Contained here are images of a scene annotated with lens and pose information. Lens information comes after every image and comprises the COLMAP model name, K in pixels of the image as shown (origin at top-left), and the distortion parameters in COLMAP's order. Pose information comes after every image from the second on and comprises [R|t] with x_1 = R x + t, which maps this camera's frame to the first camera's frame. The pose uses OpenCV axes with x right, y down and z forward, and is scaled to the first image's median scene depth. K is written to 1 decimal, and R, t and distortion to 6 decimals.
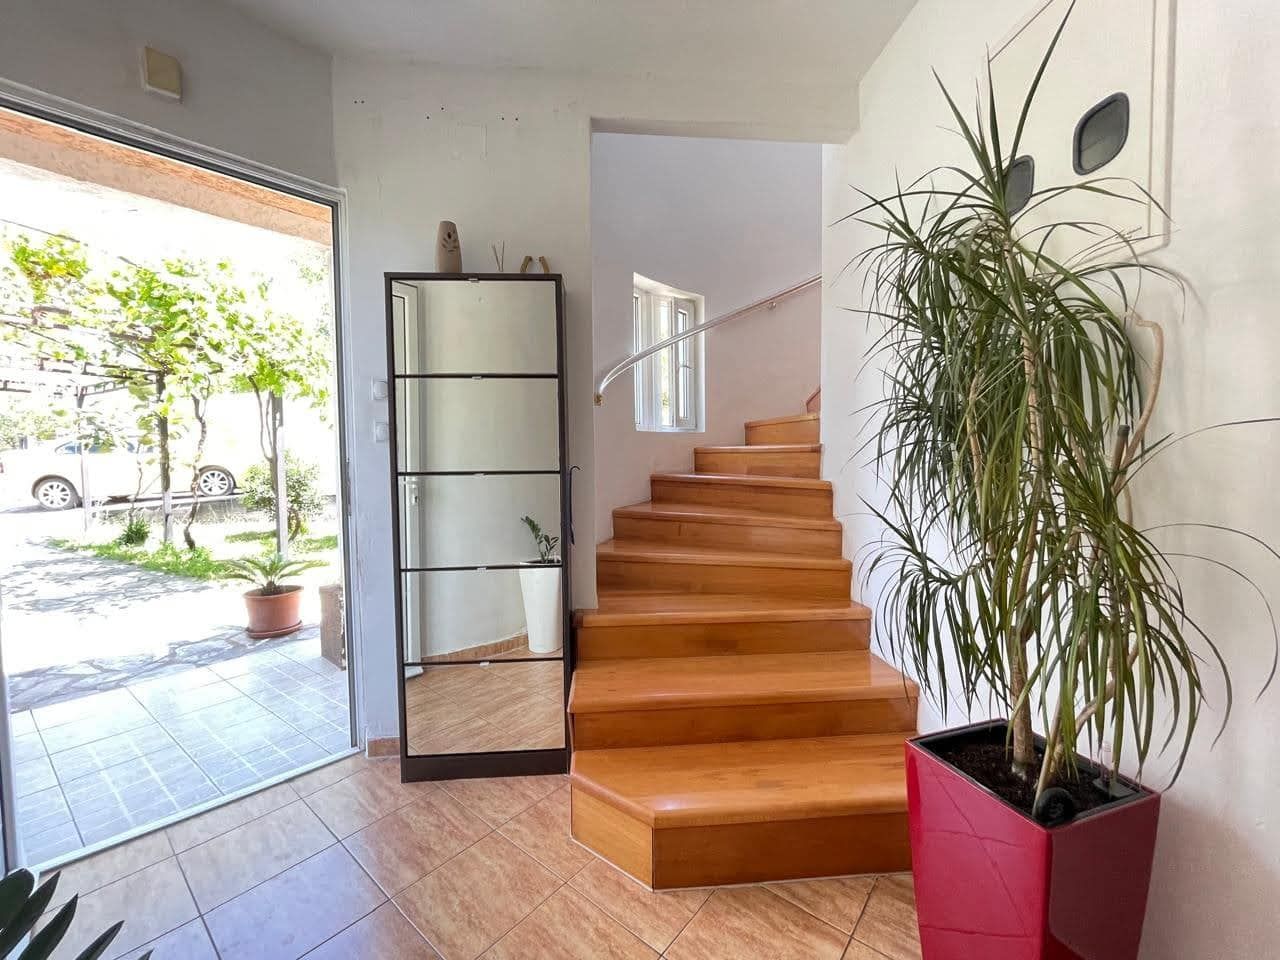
lens RADIAL K [[471.7, 0, 640.0], [0, 471.7, 480.0], [0, 0, 1]] dist [-0.018747, -0.000094]
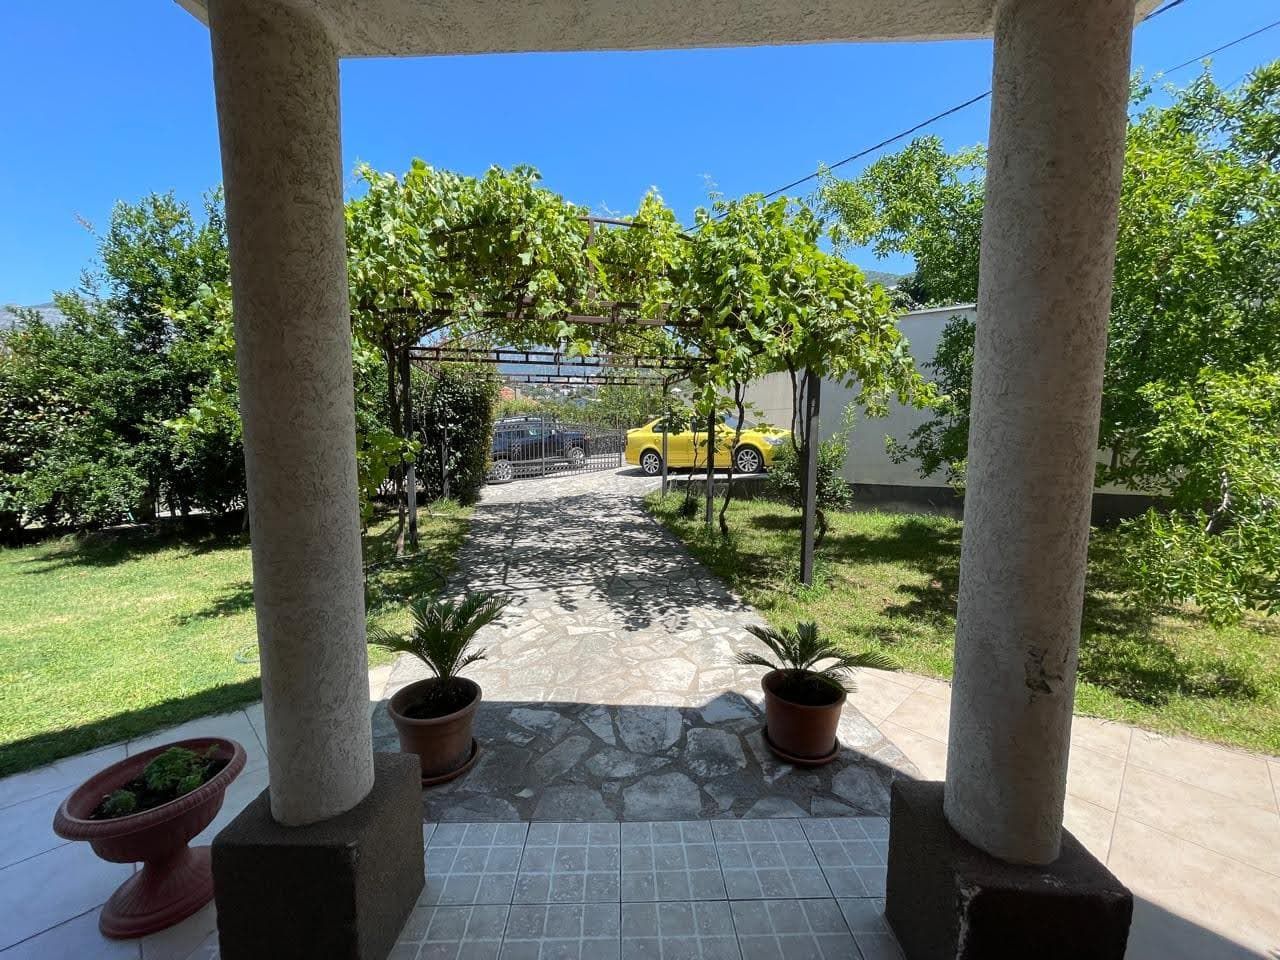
lens RADIAL K [[471.7, 0, 640.0], [0, 471.7, 480.0], [0, 0, 1]] dist [-0.018747, -0.000094]
pose [[0.565881, 0.107818, -0.817407, -0.316532], [-0.046937, 0.994018, 0.098619, -0.080400], [0.823150, -0.017440, 0.567556, 0.345267]]
